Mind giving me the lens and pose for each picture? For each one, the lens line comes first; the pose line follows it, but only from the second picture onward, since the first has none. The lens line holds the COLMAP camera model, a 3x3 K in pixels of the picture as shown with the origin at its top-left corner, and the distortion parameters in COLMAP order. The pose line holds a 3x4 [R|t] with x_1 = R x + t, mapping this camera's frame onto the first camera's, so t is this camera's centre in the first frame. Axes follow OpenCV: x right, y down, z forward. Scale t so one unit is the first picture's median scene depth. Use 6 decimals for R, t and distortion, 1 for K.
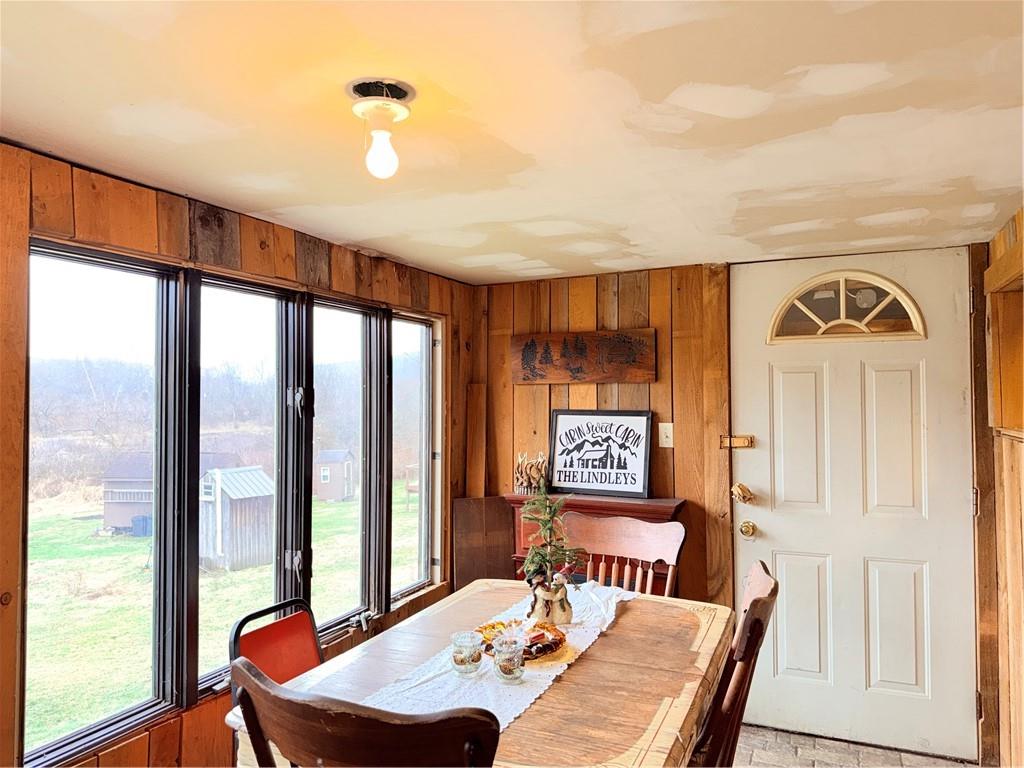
lens RADIAL K [[711.4, 0, 512.0], [0, 711.4, 384.0], [0, 0, 1]] dist [0.071840, -0.109955]
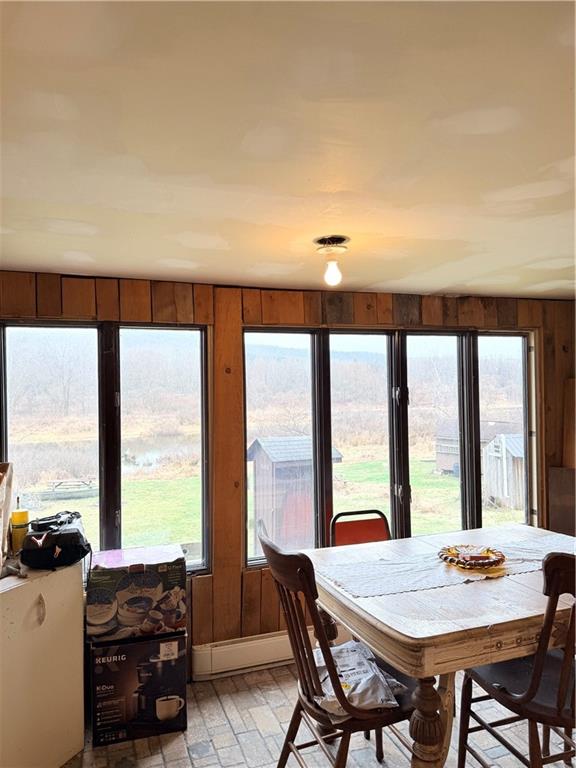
lens RADIAL K [[533.6, 0, 277.9], [0, 533.6, 381.0], [0, 0, 1]] dist [0.071840, -0.109955]
pose [[0.684109, -0.017008, -0.729182, 0.373077], [0.032691, 0.999438, 0.007359, -0.025206], [0.728647, -0.028872, 0.684280, -0.045181]]
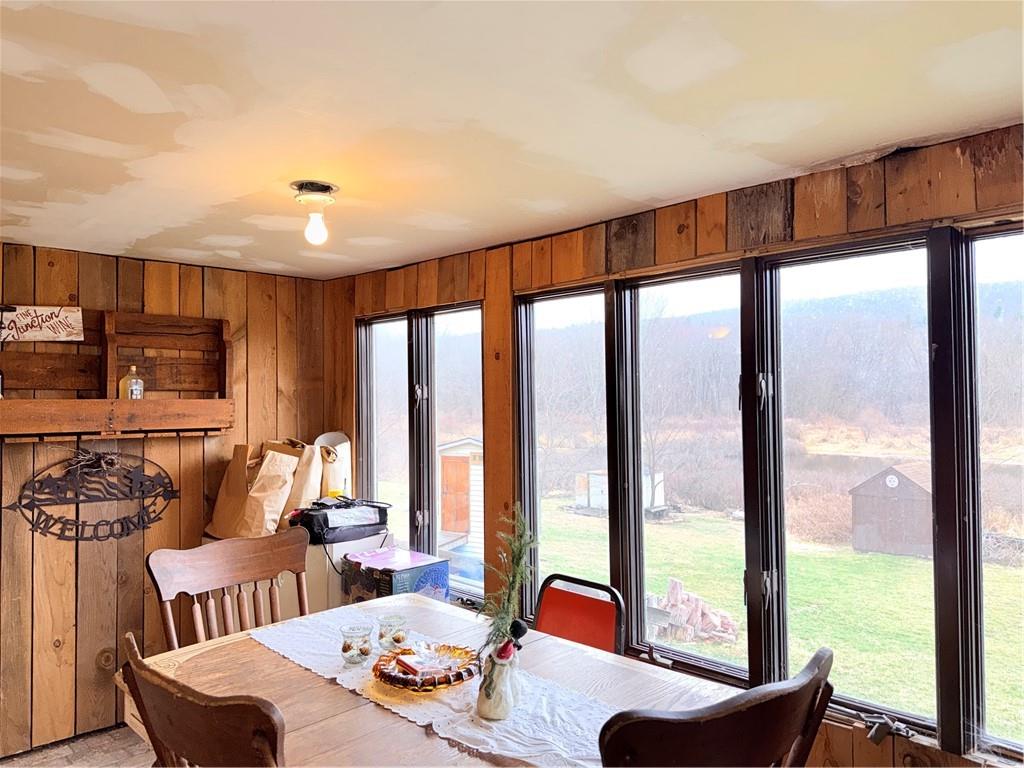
lens RADIAL K [[711.4, 0, 512.0], [0, 711.4, 384.0], [0, 0, 1]] dist [0.071840, -0.109955]
pose [[-0.357097, -0.009799, -0.934016, 0.524063], [0.034742, 0.999114, -0.023765, 0.023832], [0.933421, -0.040936, -0.356440, 0.939898]]
